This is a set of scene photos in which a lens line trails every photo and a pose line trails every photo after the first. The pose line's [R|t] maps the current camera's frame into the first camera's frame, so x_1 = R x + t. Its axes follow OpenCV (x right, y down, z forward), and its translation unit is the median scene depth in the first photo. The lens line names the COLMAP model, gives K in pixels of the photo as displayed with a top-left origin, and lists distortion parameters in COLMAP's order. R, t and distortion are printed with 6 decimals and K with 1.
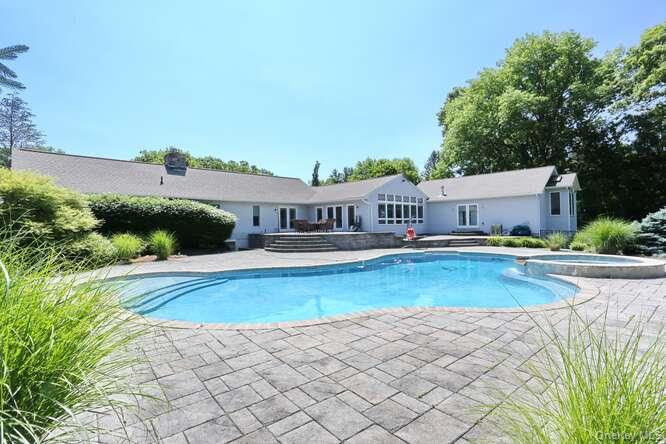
lens RADIAL K [[324.7, 0, 331.0], [0, 324.7, 218.9], [0, 0, 1]] dist [-0.072689, 0.032061]
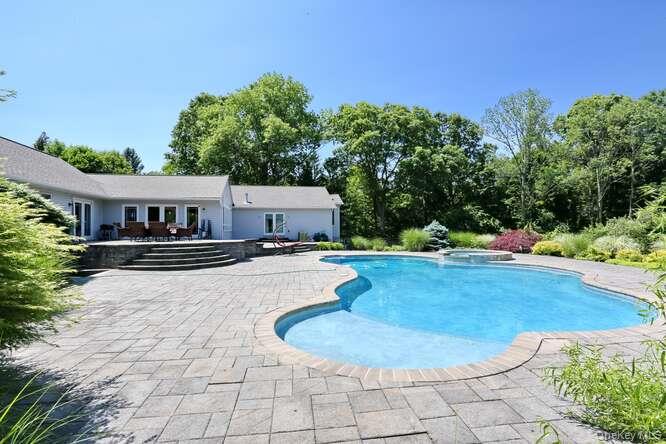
lens RADIAL K [[324.7, 0, 331.0], [0, 324.7, 218.9], [0, 0, 1]] dist [-0.072689, 0.032061]
pose [[0.512897, 0.043065, 0.857369, -0.408029], [-0.018026, 0.999061, -0.039398, 0.012907], [-0.858261, 0.004752, 0.513192, 0.280333]]
